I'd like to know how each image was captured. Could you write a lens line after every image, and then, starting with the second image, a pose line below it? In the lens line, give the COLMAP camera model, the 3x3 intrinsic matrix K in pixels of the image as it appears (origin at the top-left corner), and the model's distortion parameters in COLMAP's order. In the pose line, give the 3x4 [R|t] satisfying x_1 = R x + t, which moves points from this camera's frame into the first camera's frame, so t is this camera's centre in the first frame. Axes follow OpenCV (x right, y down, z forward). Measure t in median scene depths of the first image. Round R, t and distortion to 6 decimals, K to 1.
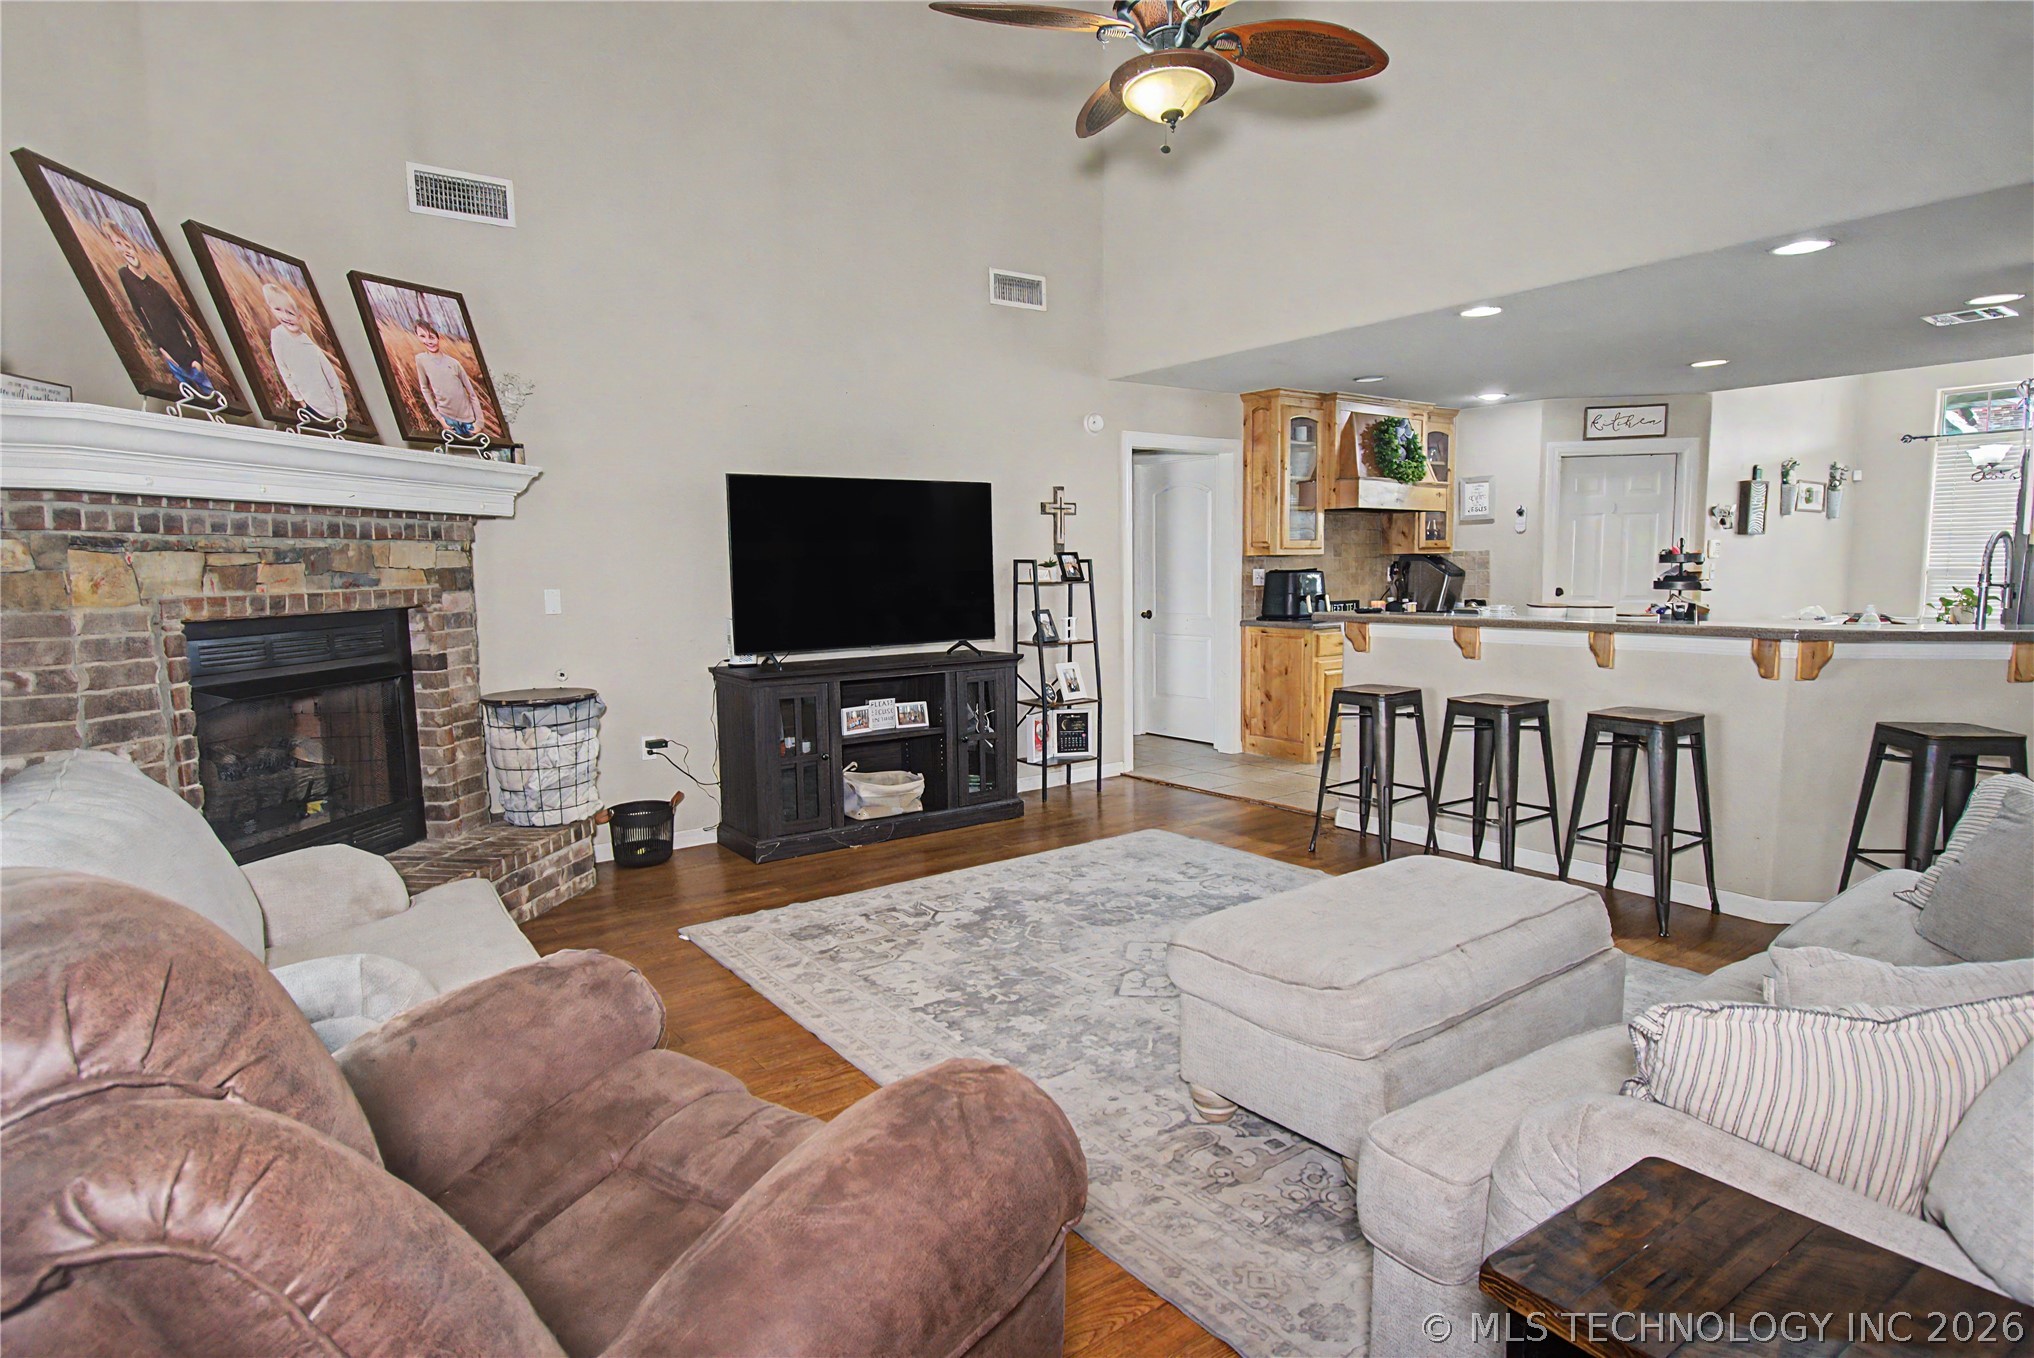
lens RADIAL K [[1097.6, 0, 1025.3], [0, 1097.6, 682.3], [0, 0, 1]] dist [-0.001959, 0.001867]
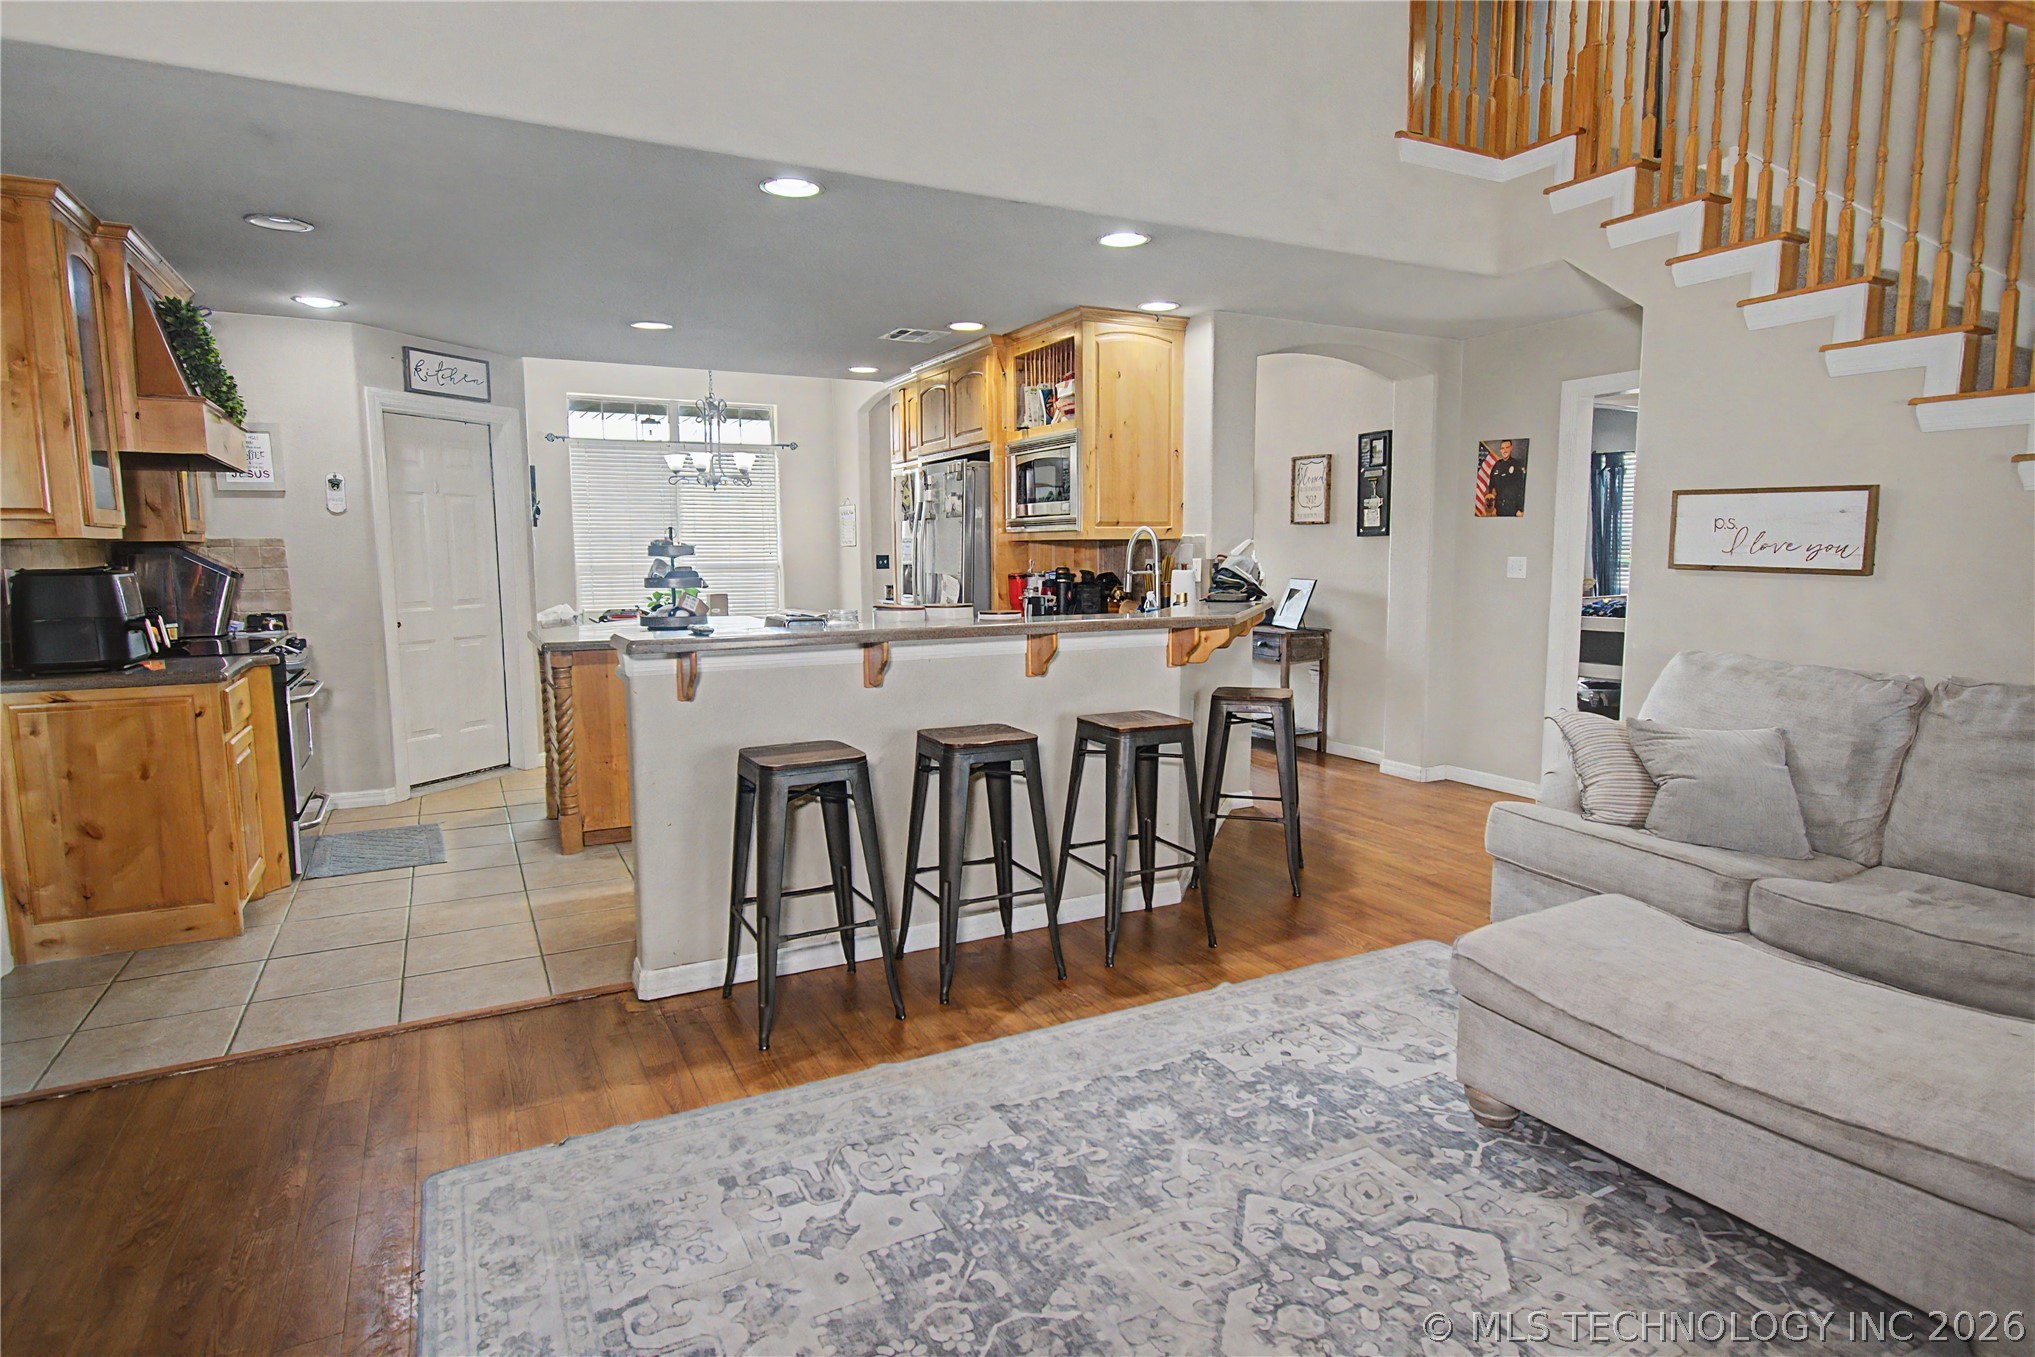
lens RADIAL K [[1098.1, 0, 1025.8], [0, 1098.1, 681.8], [0, 0, 1]] dist [-0.001959, 0.001867]
pose [[0.152394, -0.105124, 0.982713, -0.326377], [0.108043, 0.990140, 0.089164, -0.090846], [-0.982396, 0.092587, 0.162249, 0.926989]]
